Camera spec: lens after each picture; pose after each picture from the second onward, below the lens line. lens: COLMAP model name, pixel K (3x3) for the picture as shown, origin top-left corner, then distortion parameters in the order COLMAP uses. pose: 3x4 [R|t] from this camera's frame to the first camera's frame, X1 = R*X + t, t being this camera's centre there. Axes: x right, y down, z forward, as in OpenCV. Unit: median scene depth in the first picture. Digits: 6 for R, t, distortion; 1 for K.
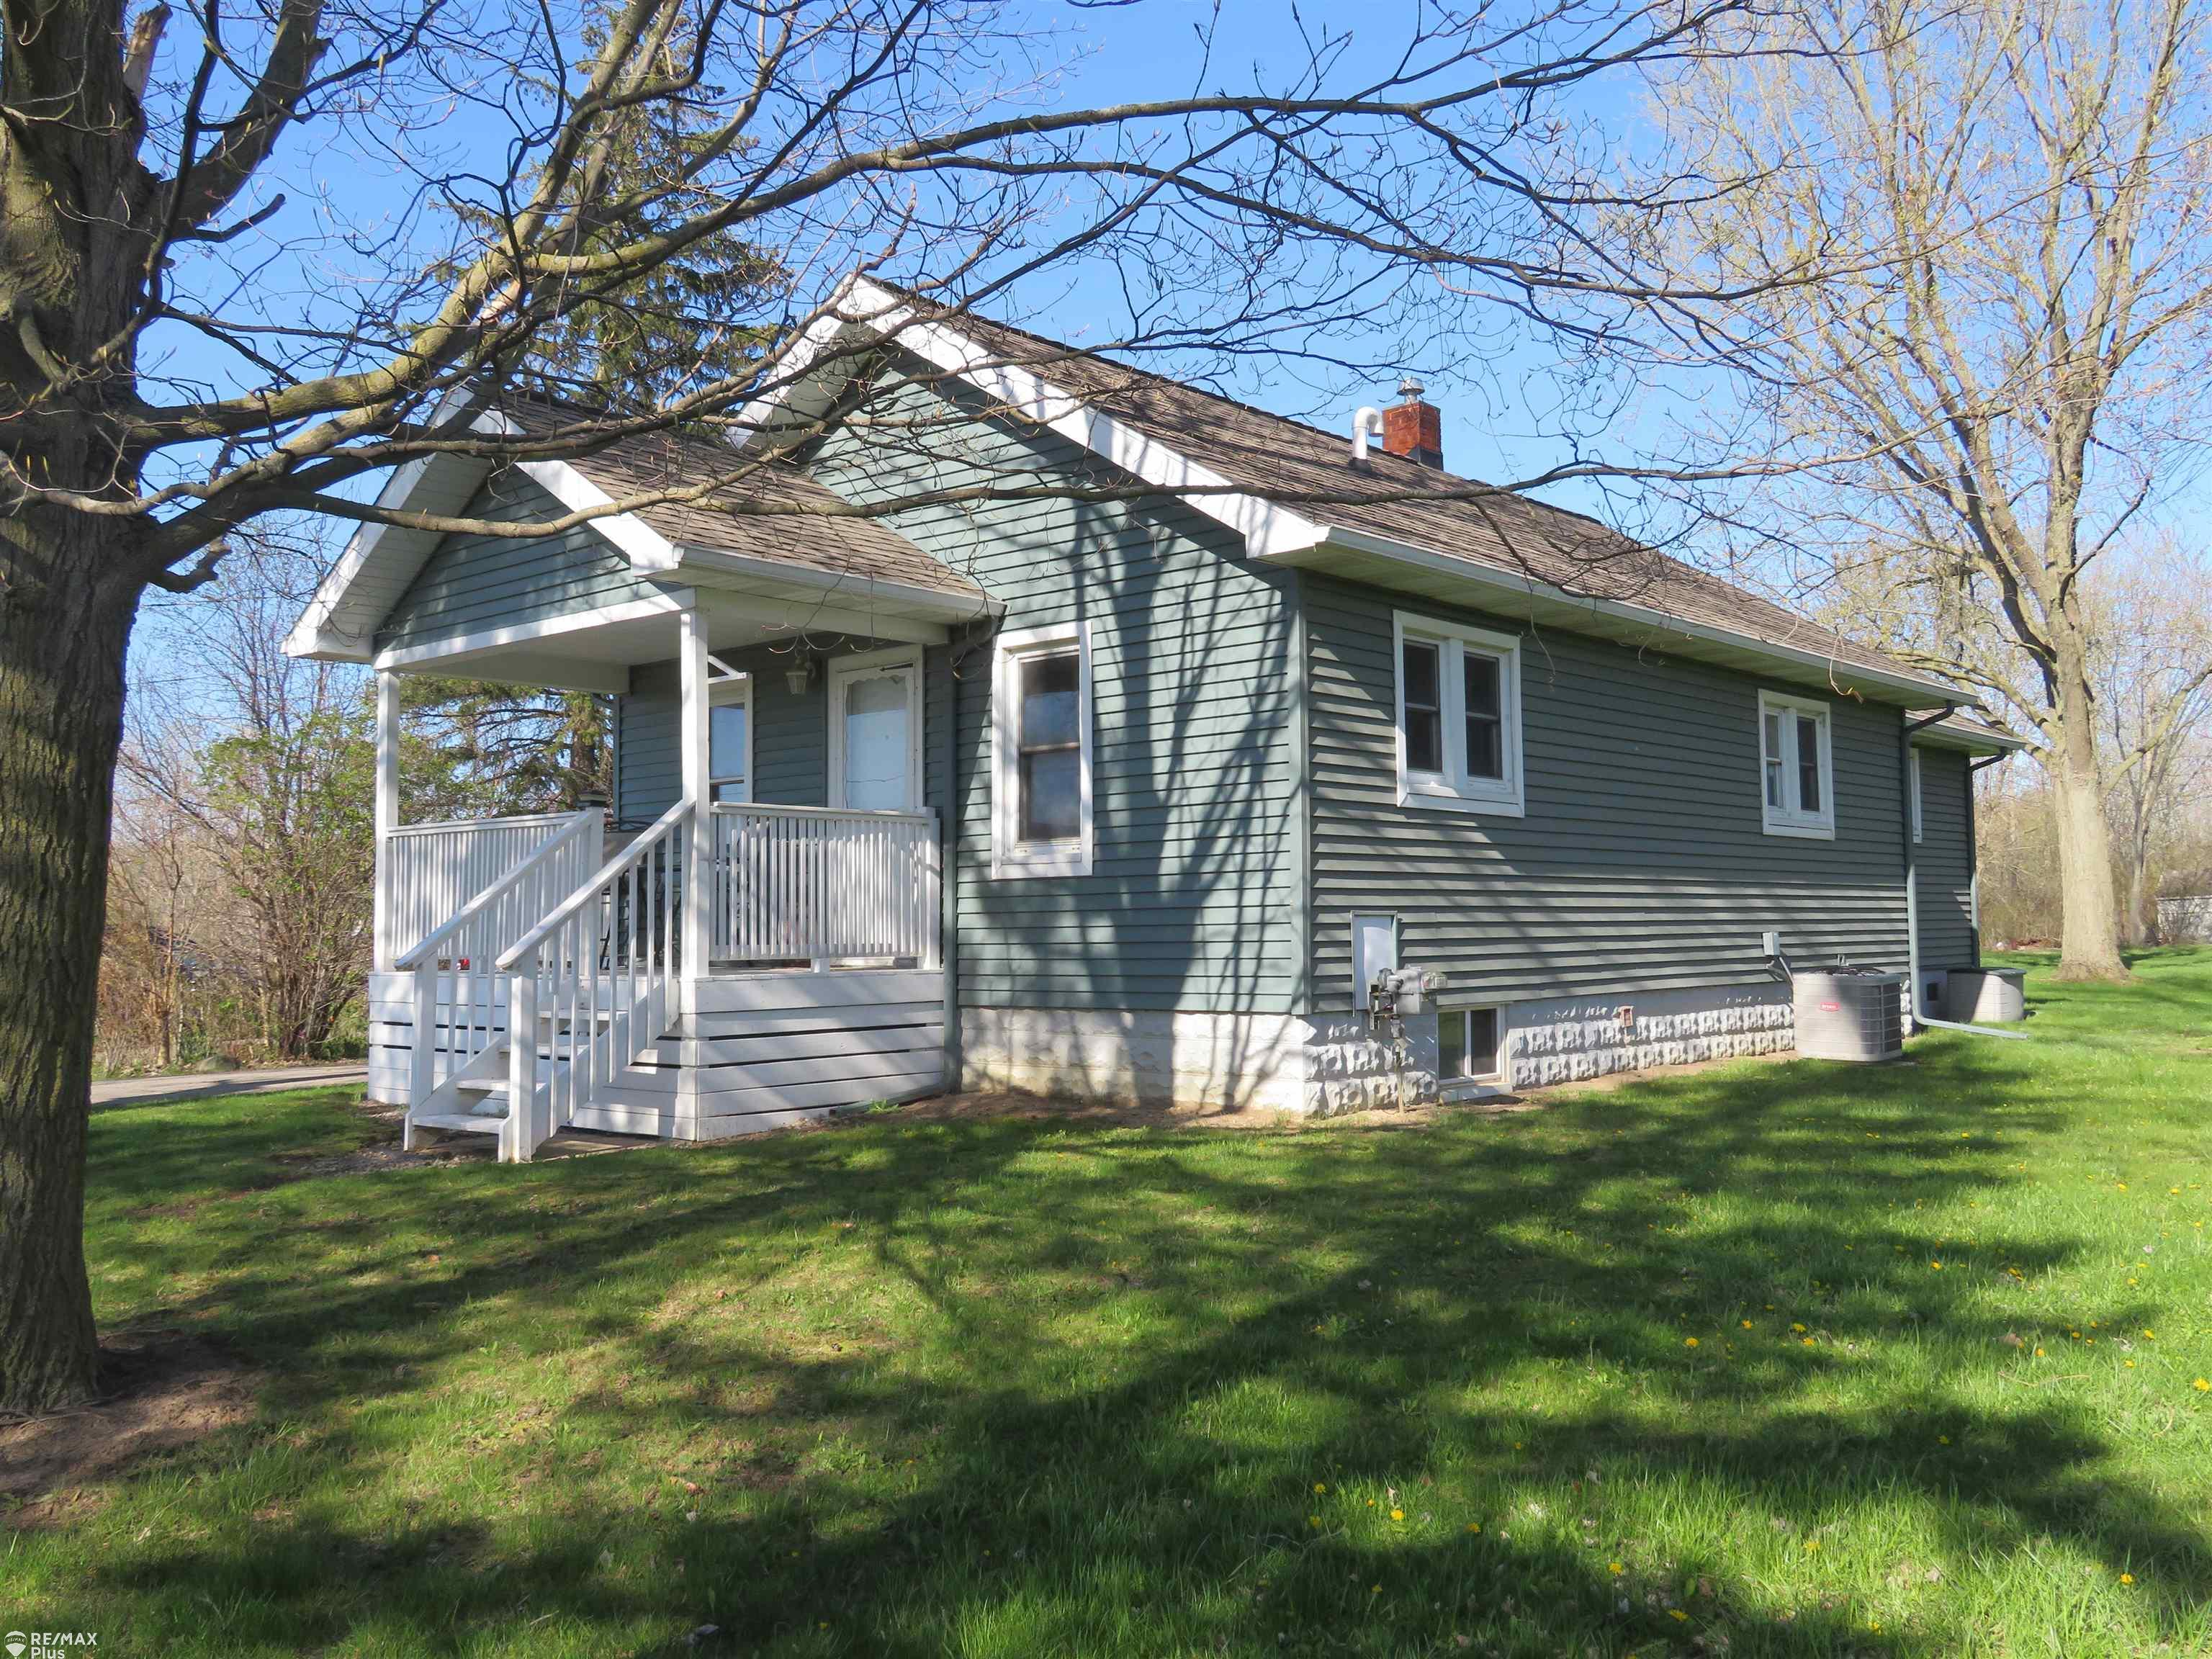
lens RADIAL K [[1883.1, 0, 1109.6], [0, 1883.1, 828.4], [0, 0, 1]] dist [0.010471, -0.017083]
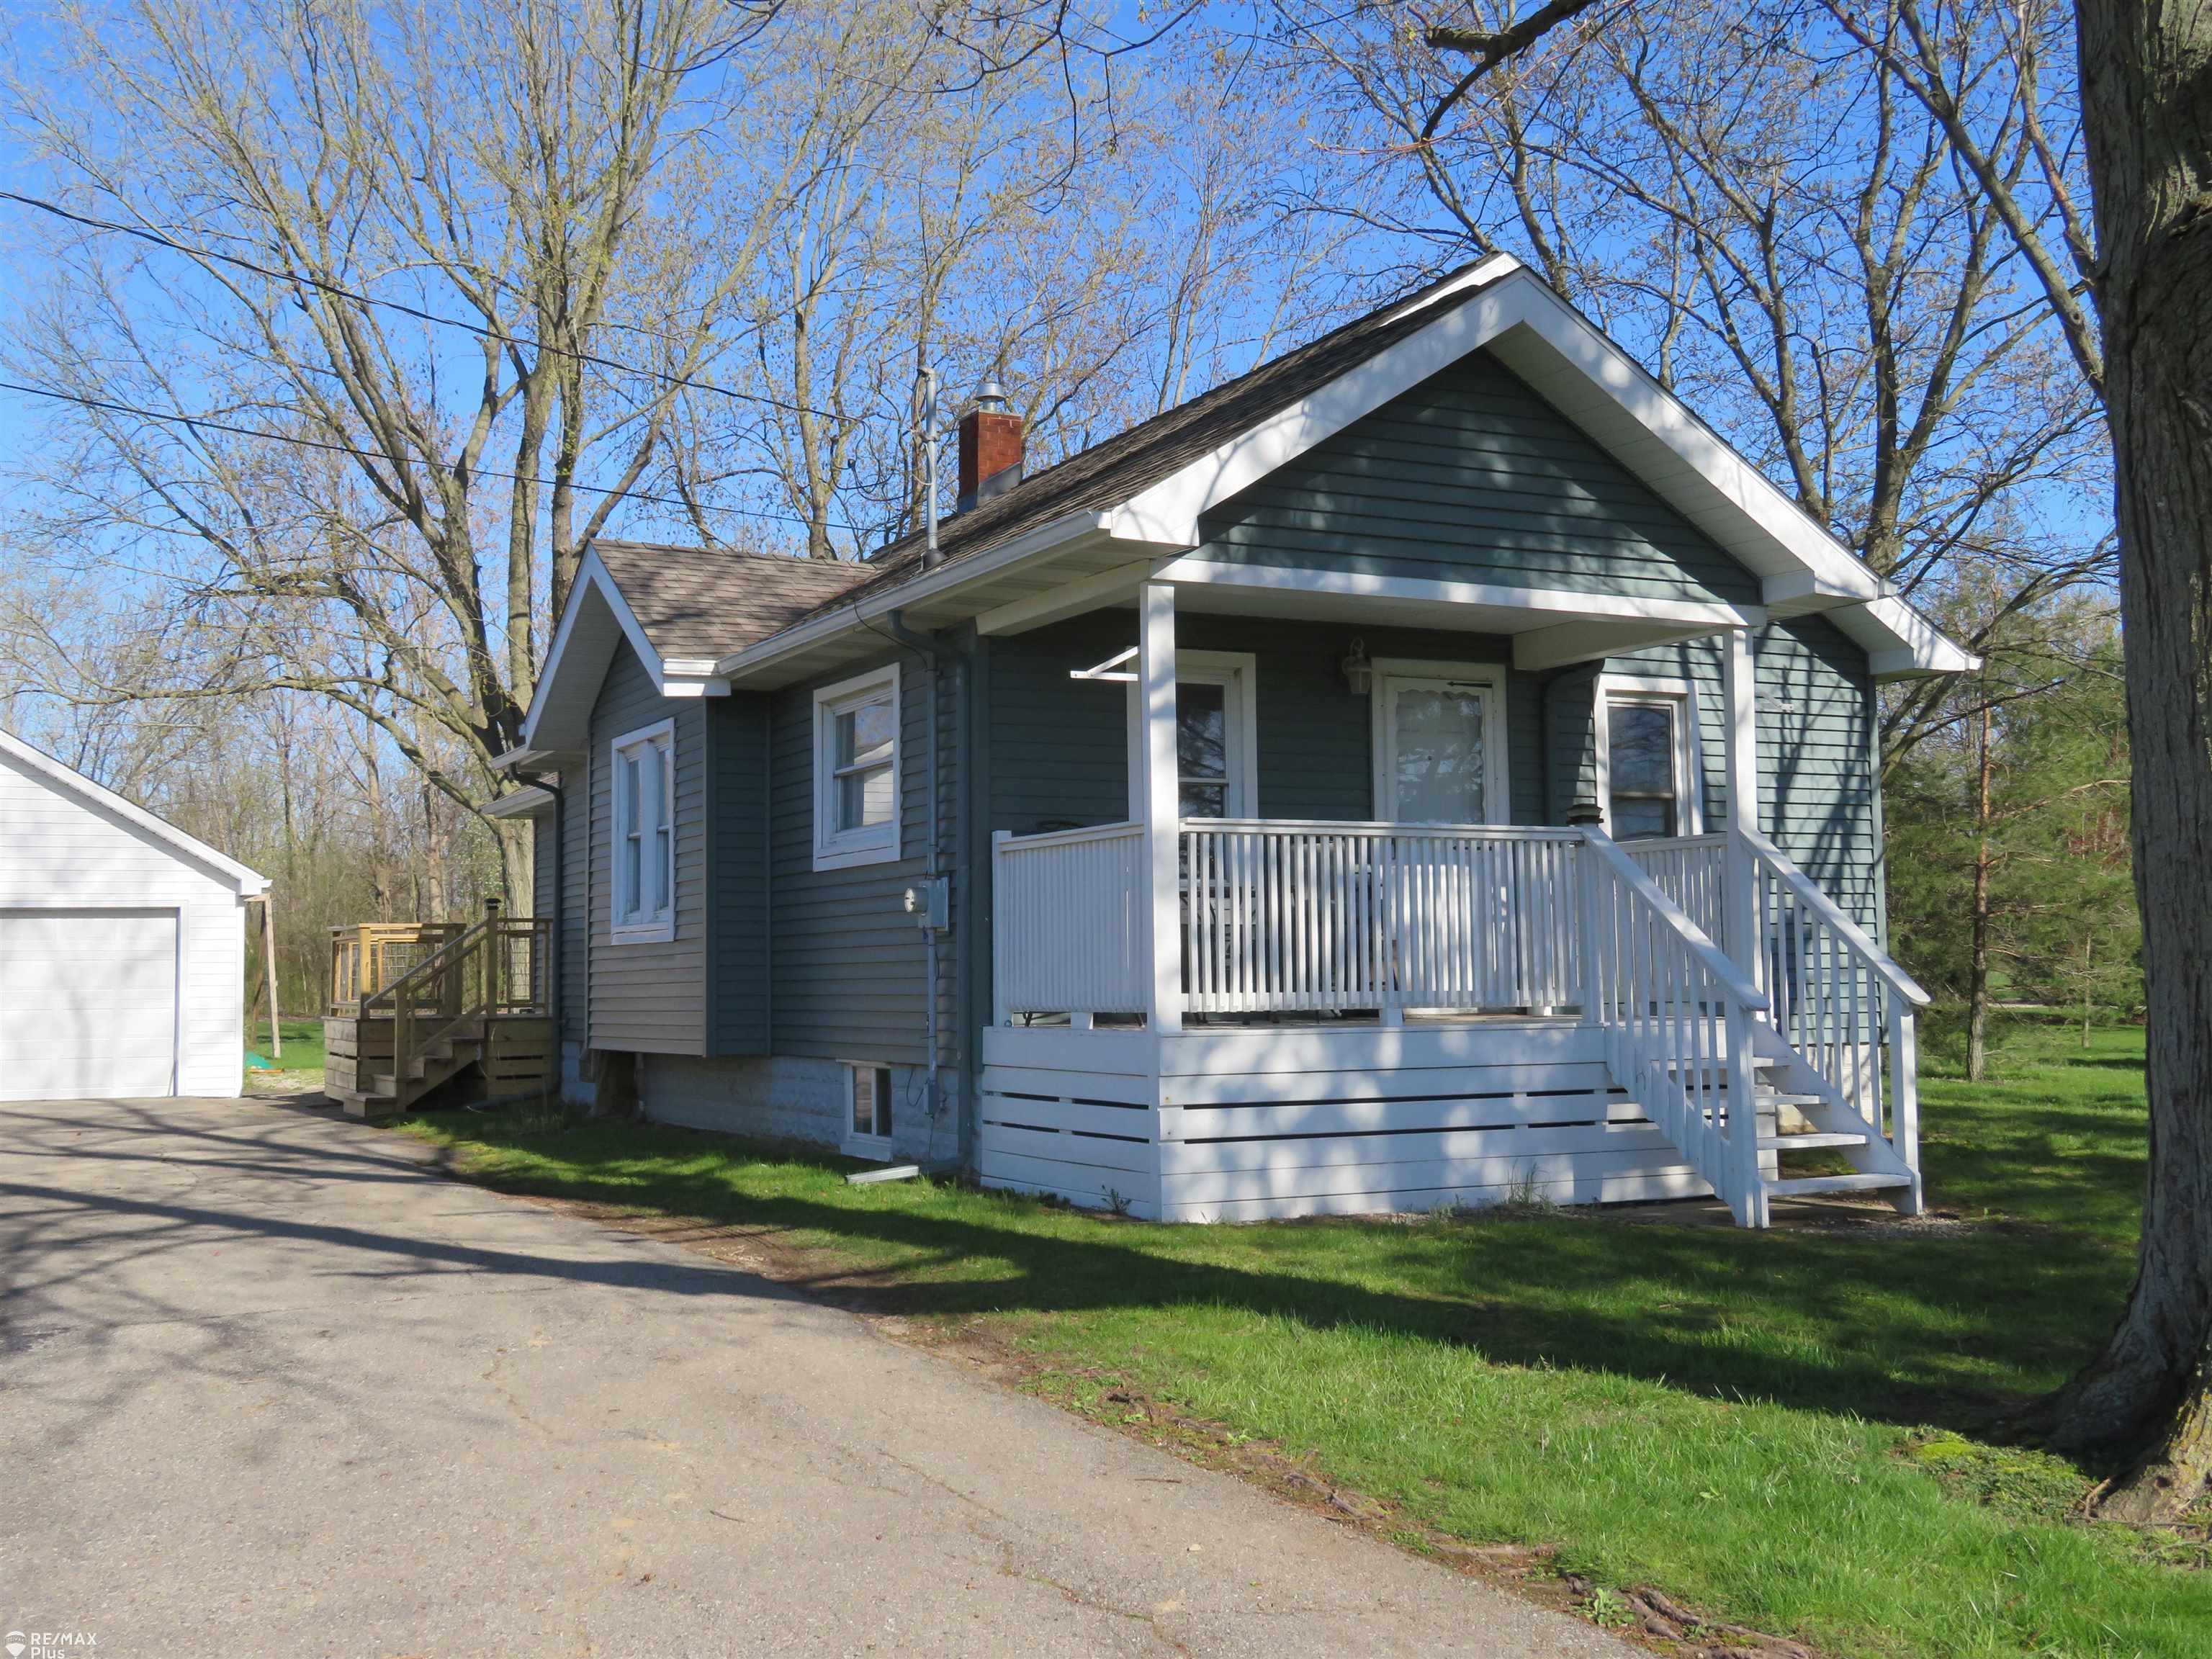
lens RADIAL K [[2332.9, 0, 1109.0], [0, 2332.9, 819.7], [0, 0, 1]] dist [-0.019642, 0.000000]
pose [[0.365306, 0.071328, 0.928151, -1.424829], [-0.040628, 0.997332, -0.060654, 0.063694], [-0.930001, -0.015552, 0.367229, 0.876773]]
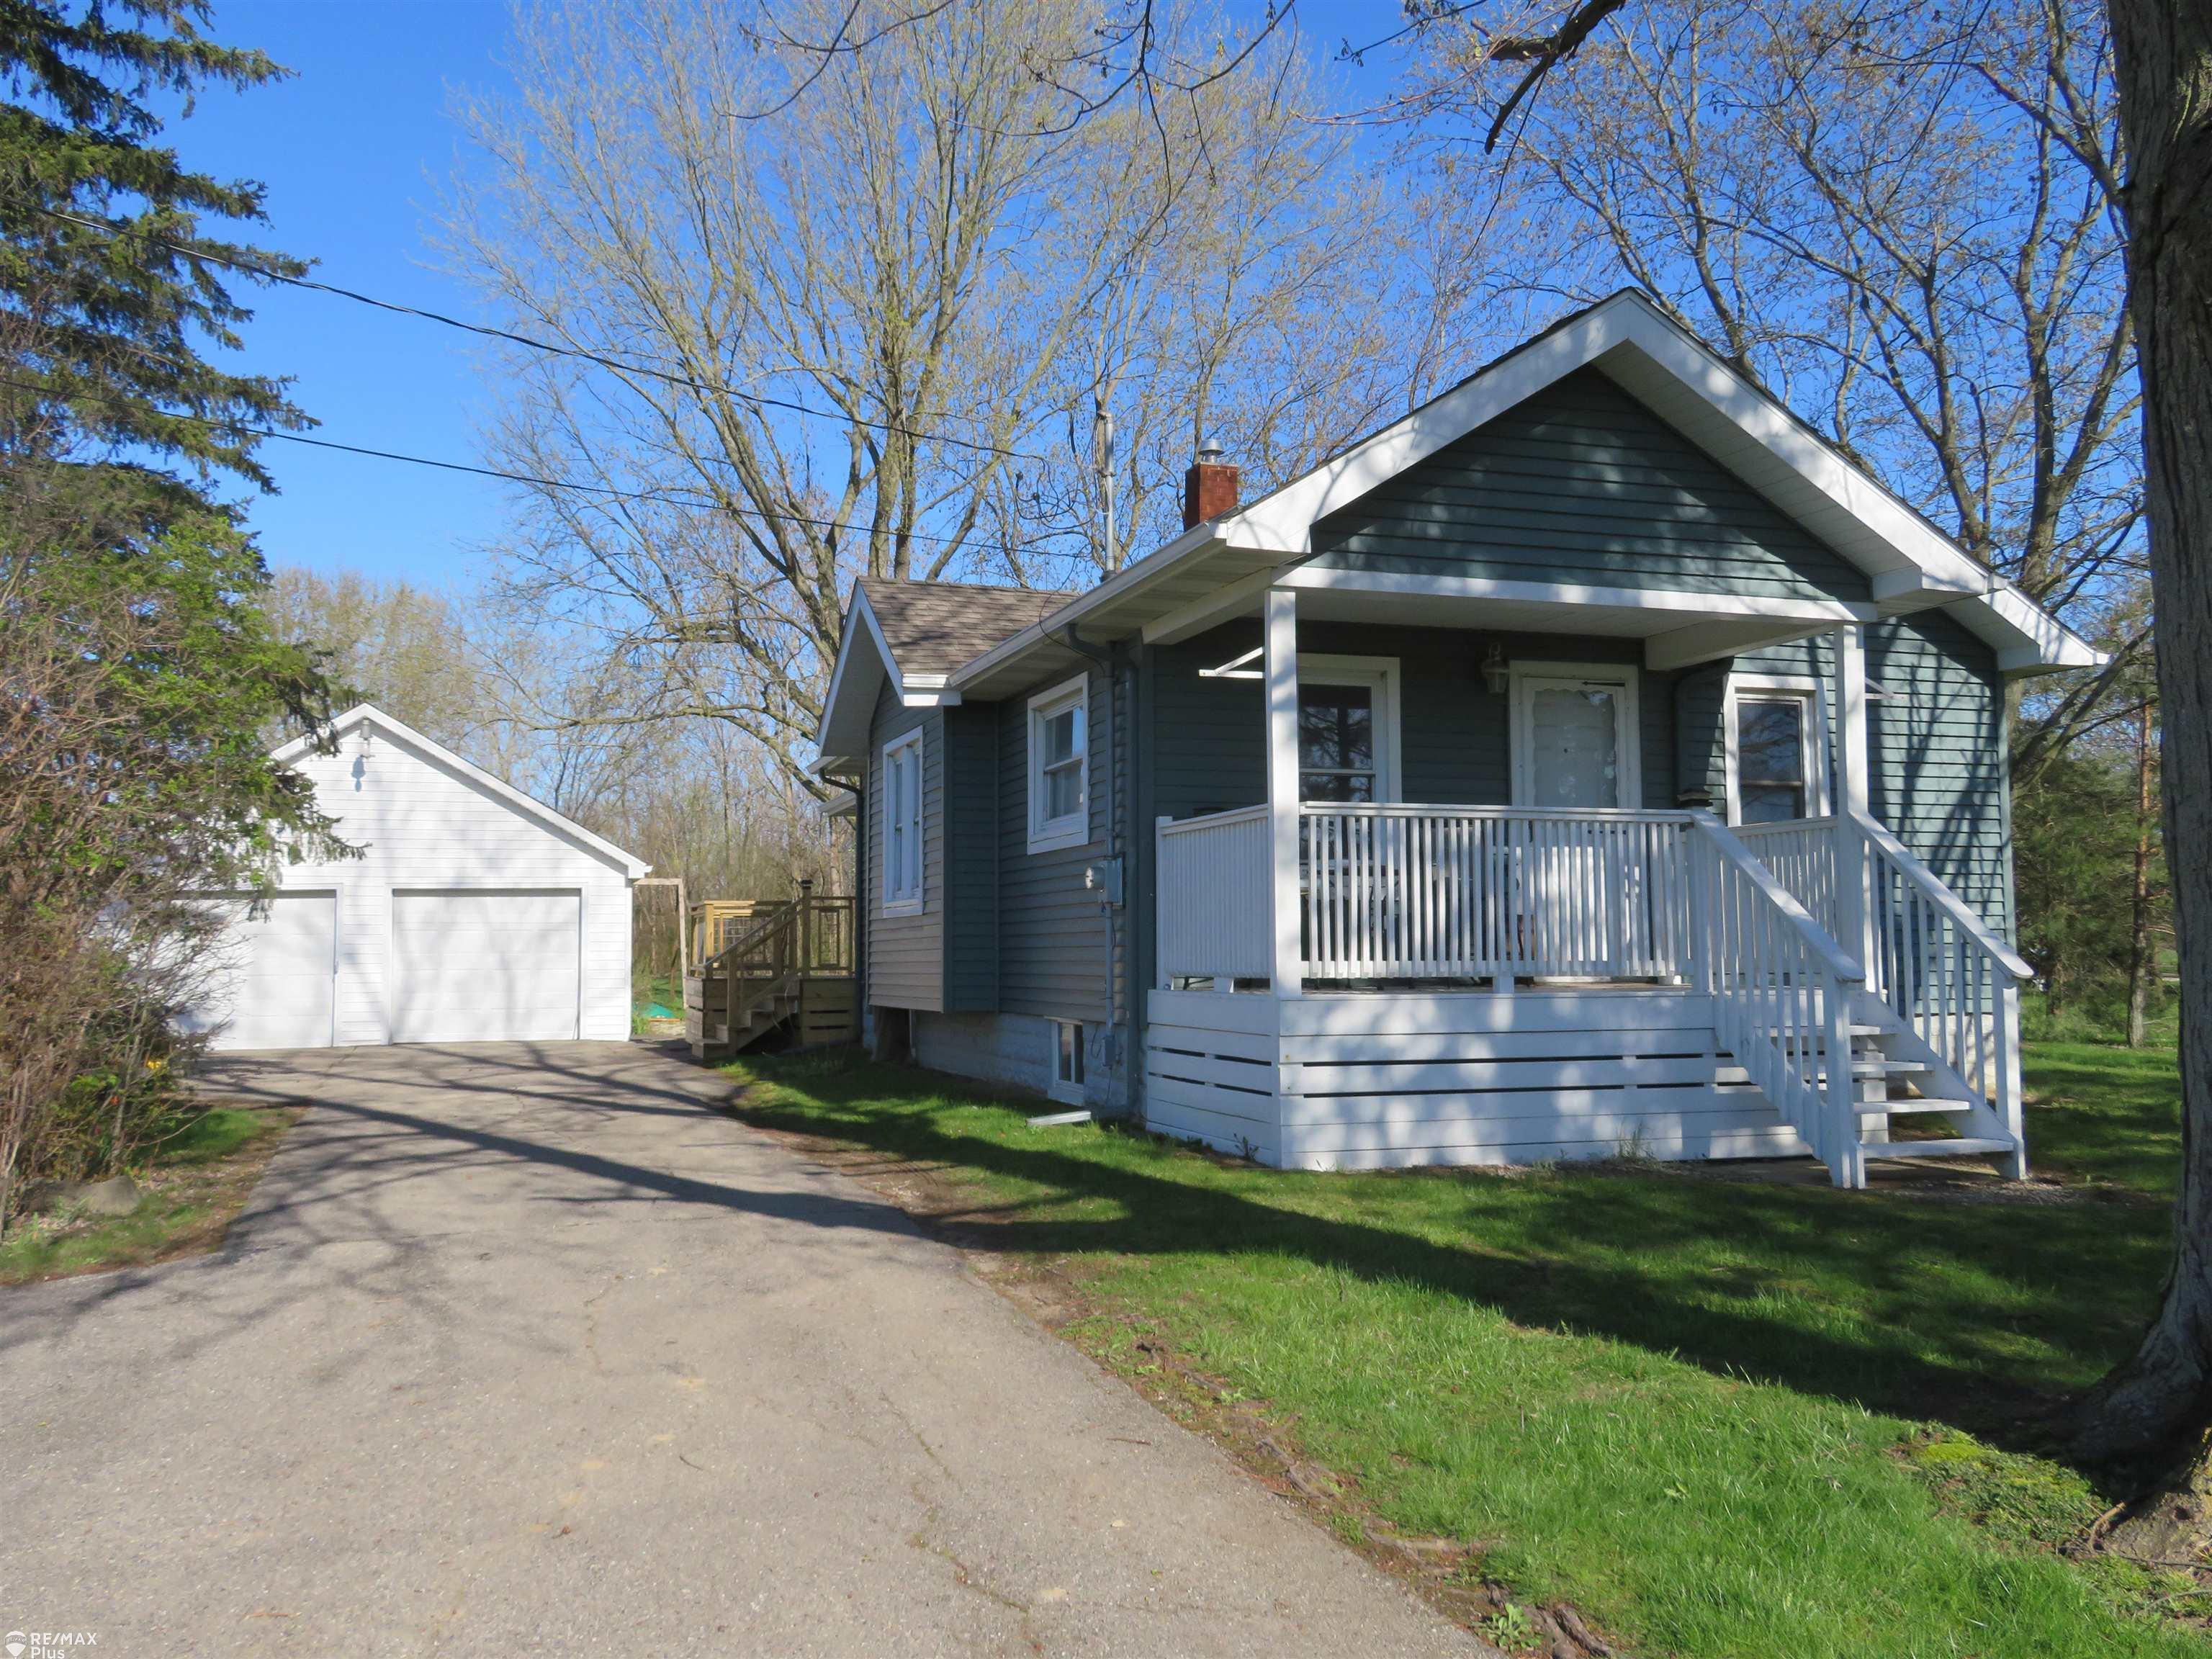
lens RADIAL K [[1883.1, 0, 1100.1], [0, 1883.1, 831.5], [0, 0, 1]] dist [0.010471, -0.017083]
pose [[0.506293, 0.064788, 0.859924, -1.296696], [-0.045212, 0.997797, -0.048556, 0.062578], [-0.861175, -0.014296, 0.508107, 0.844475]]
